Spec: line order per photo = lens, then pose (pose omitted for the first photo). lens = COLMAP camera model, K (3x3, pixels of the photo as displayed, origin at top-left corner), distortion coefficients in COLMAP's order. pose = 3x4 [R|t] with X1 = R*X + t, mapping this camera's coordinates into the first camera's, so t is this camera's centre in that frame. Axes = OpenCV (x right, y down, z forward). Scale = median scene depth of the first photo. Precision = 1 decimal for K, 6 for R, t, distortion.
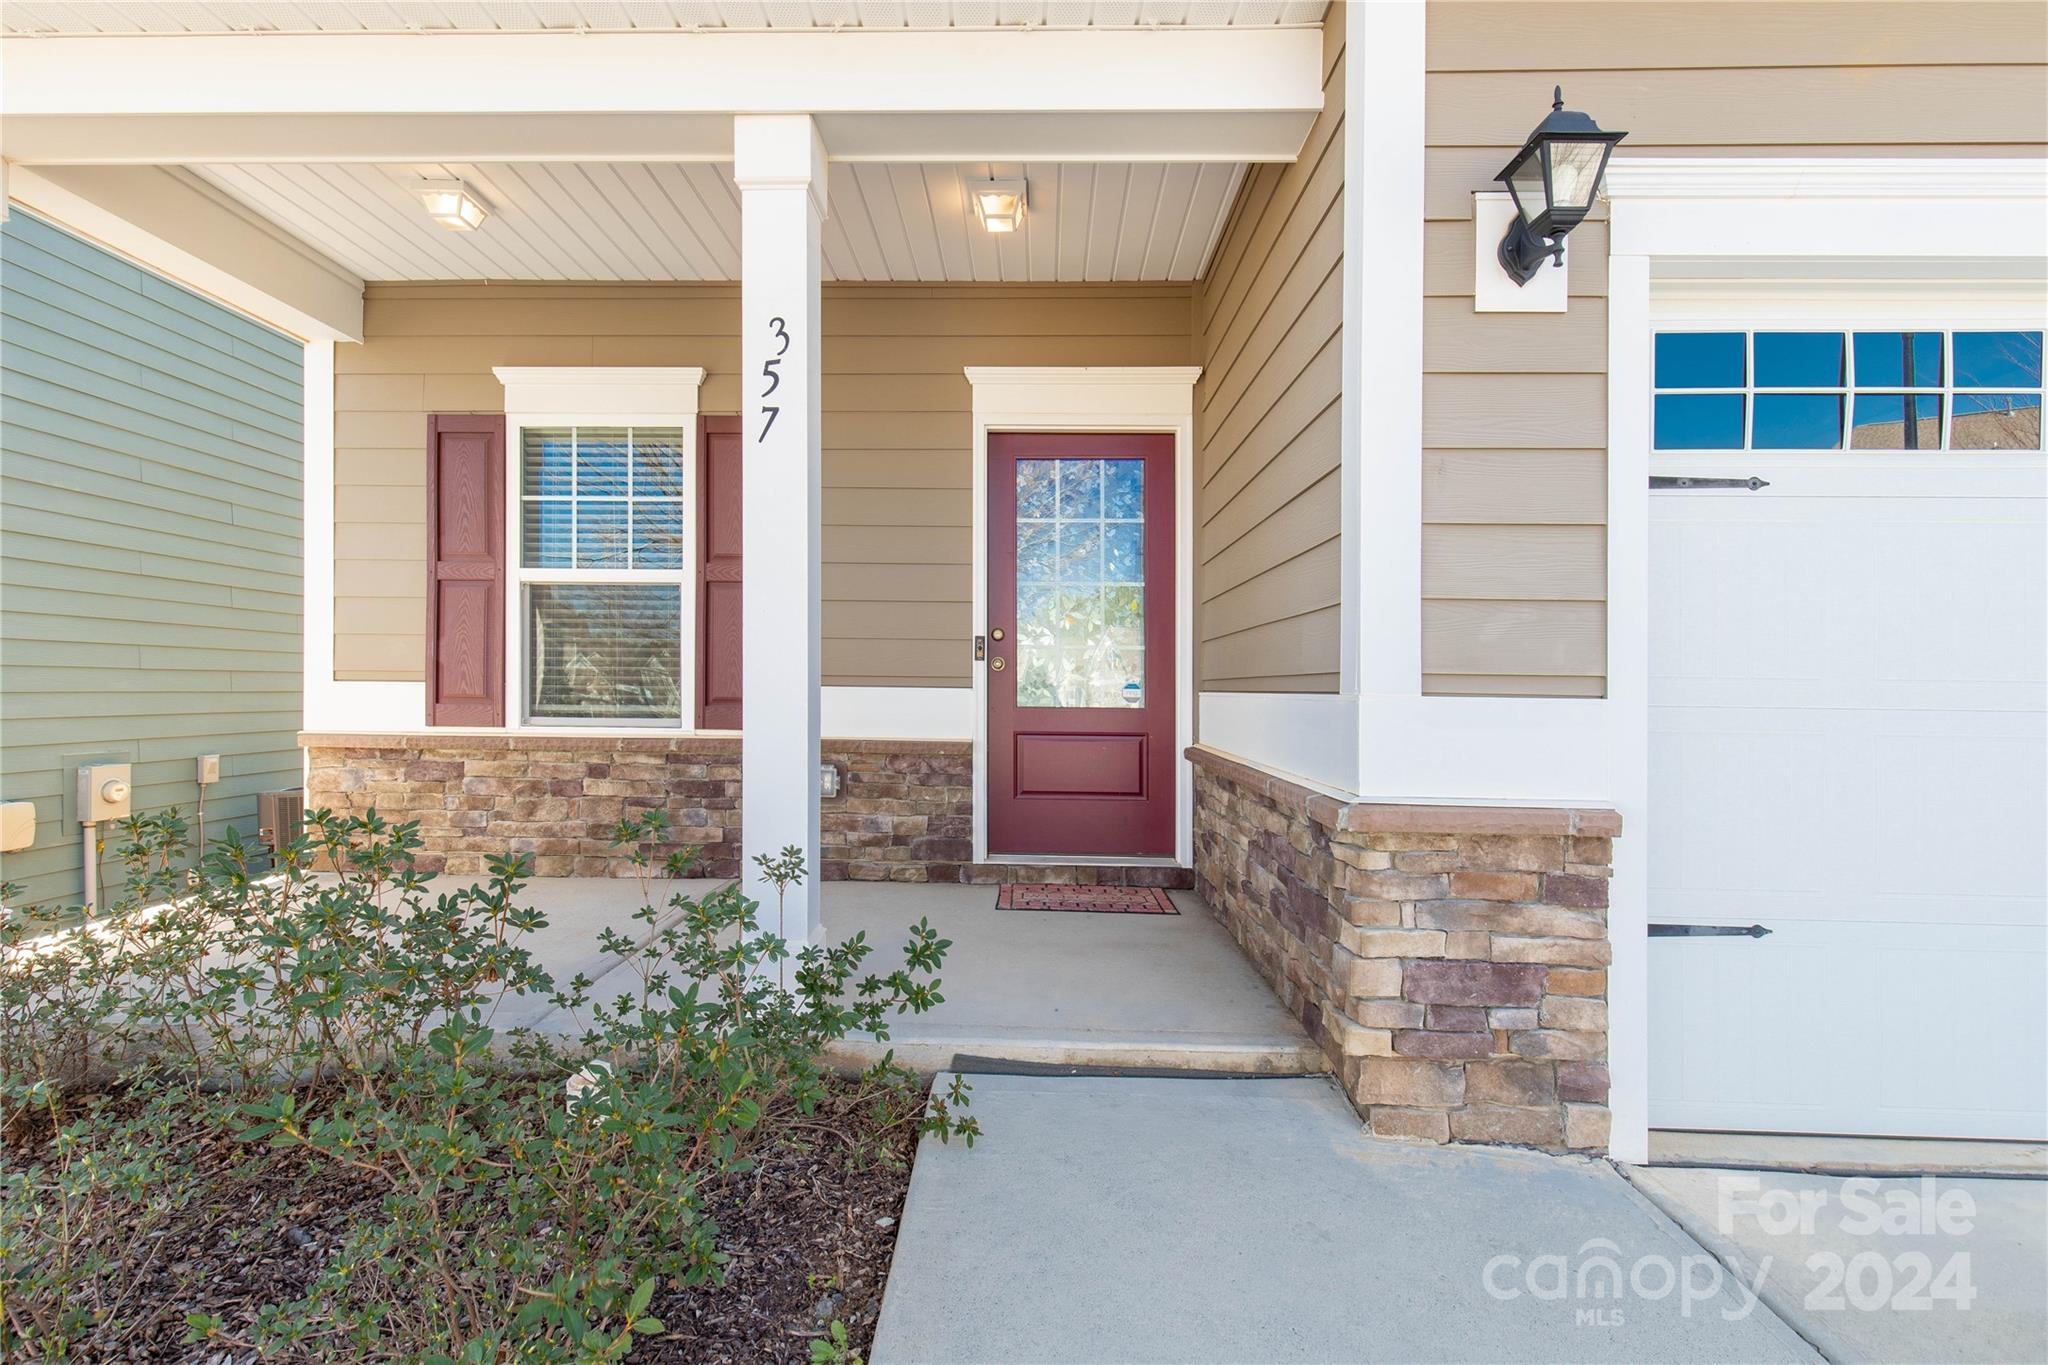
lens RADIAL K [[914.4, 0, 1024.0], [0, 914.4, 682.5], [0, 0, 1]] dist [0.002008, 0.000131]
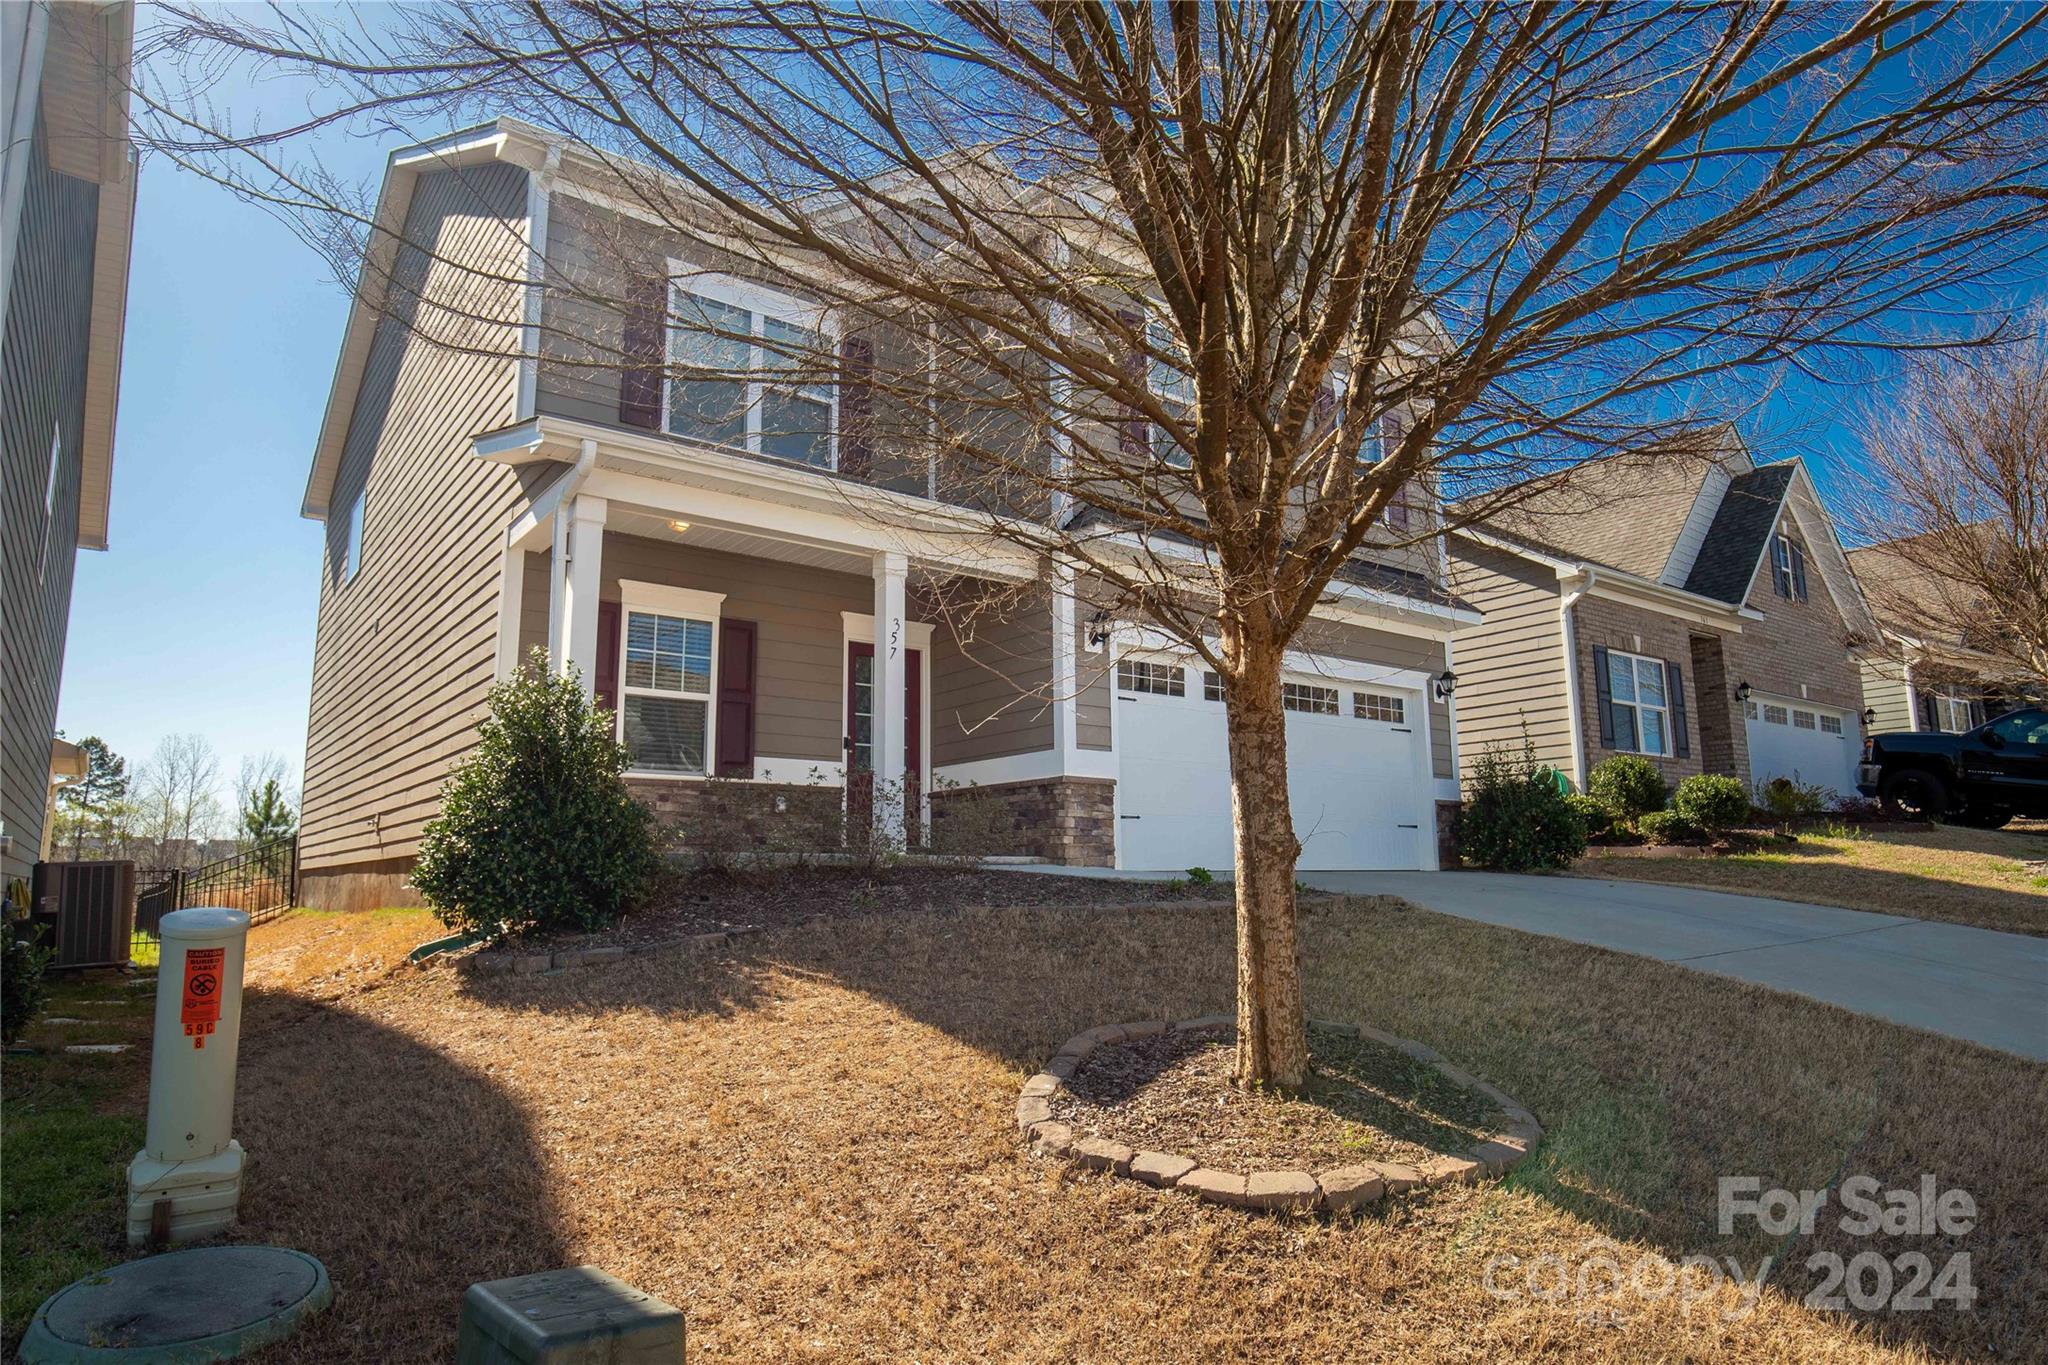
lens RADIAL K [[1195.3, 0, 1024.0], [0, 1195.3, 682.5], [0, 0, 1]] dist [0.000782, -0.000107]
pose [[0.778704, 0.084919, 0.621618, -1.444690], [0.016139, 0.987758, -0.155155, 0.257859], [-0.627184, 0.130852, 0.767800, -1.379912]]
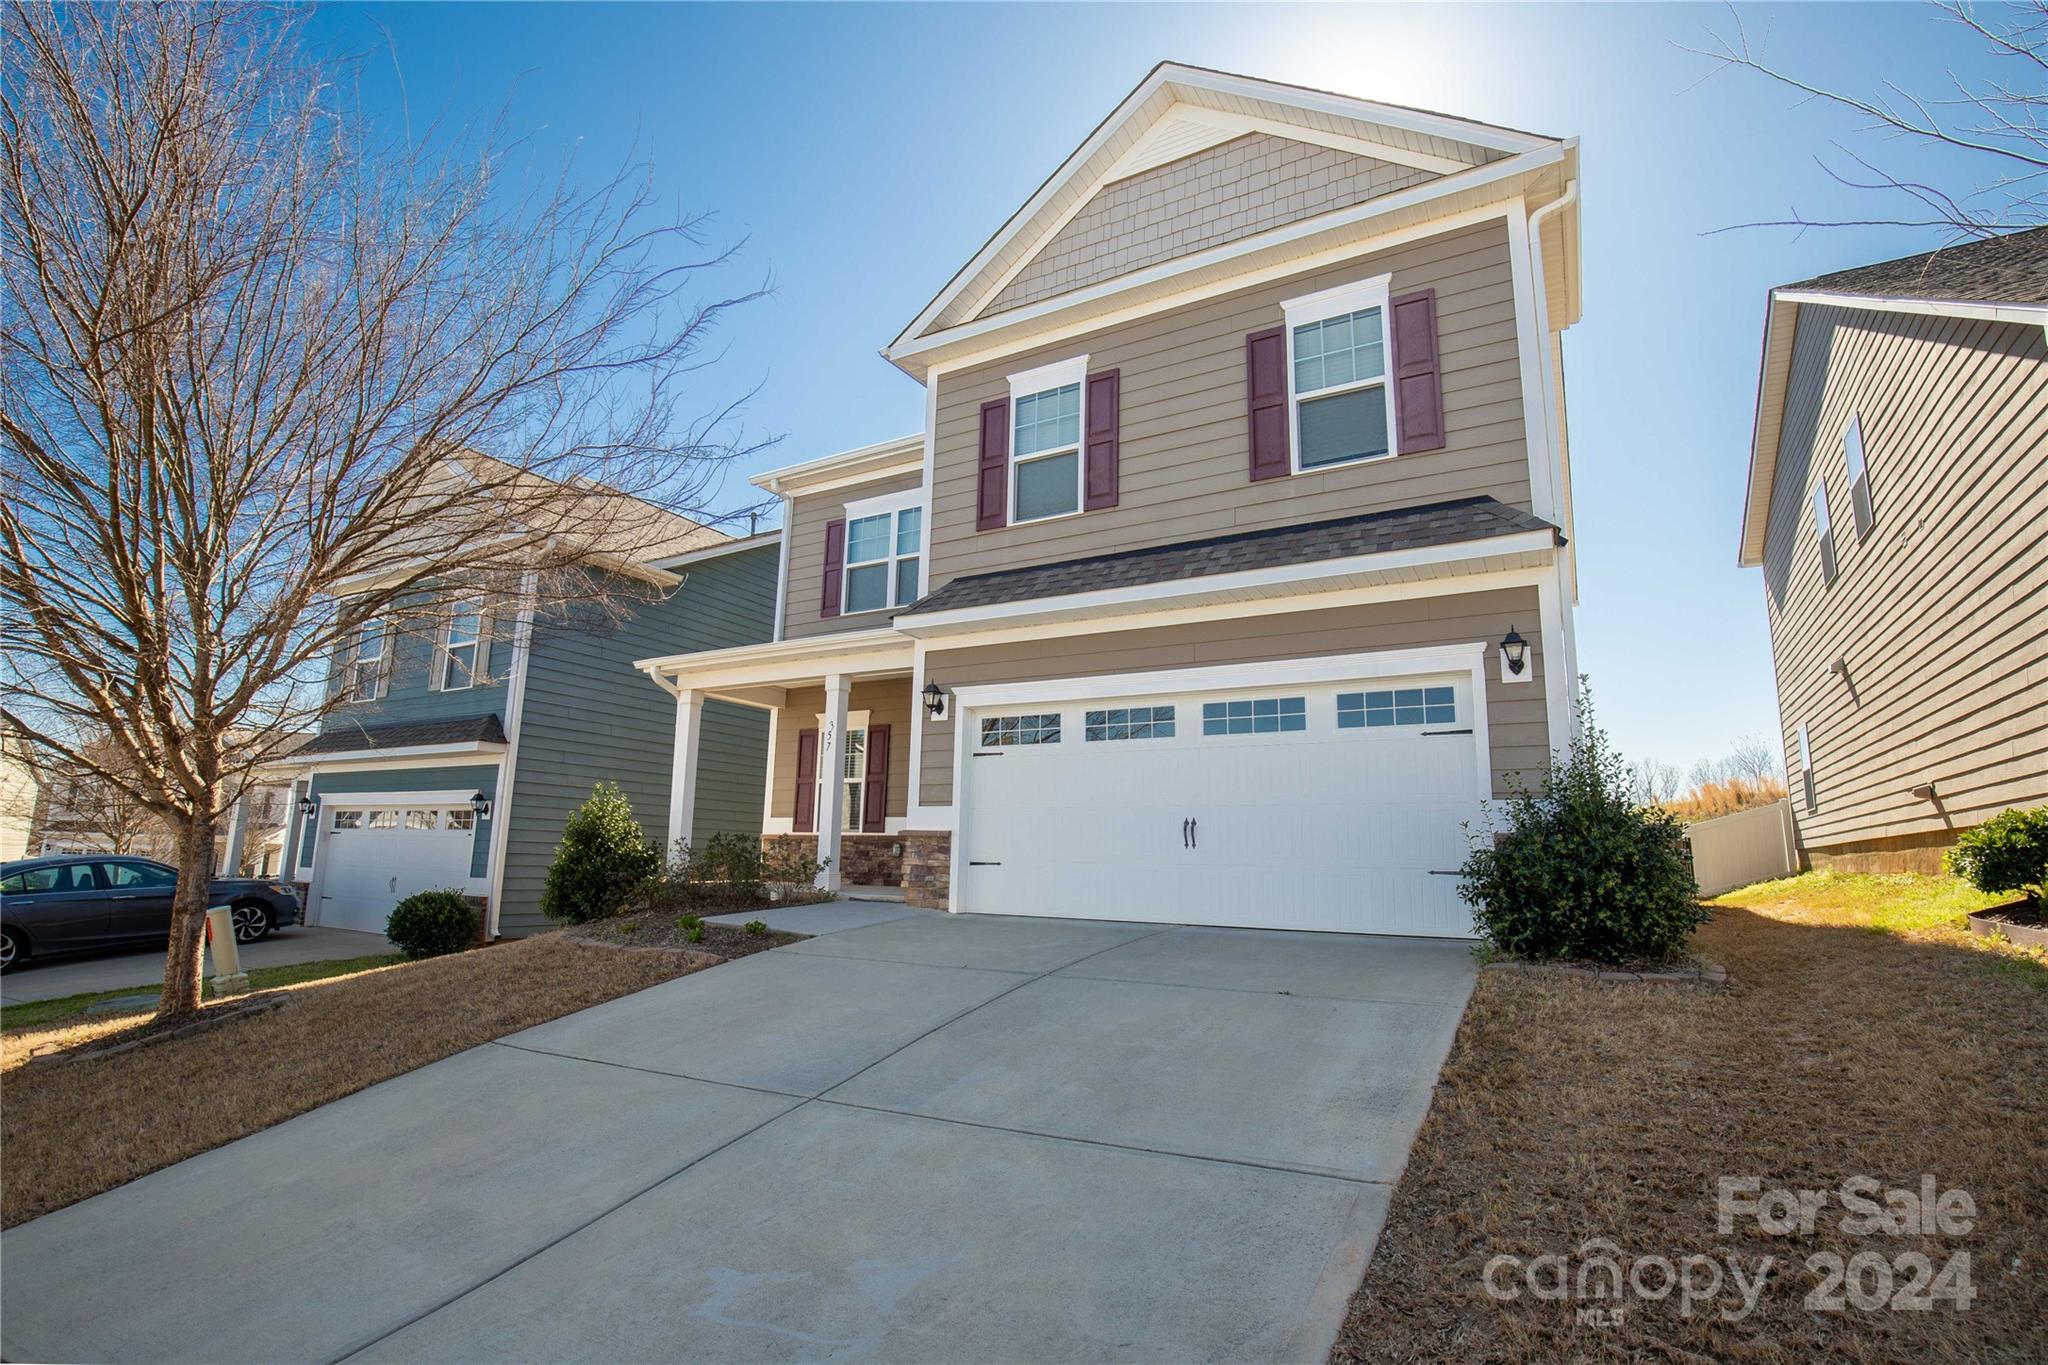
lens RADIAL K [[970.8, 0, 1024.0], [0, 970.8, 682.5], [0, 0, 1]] dist [-0.019836, 0.000048]
pose [[0.871925, -0.082423, -0.482651, 1.637568], [-0.007871, 0.983243, -0.182128, 0.141367], [0.489575, 0.162600, 0.856666, -1.482740]]
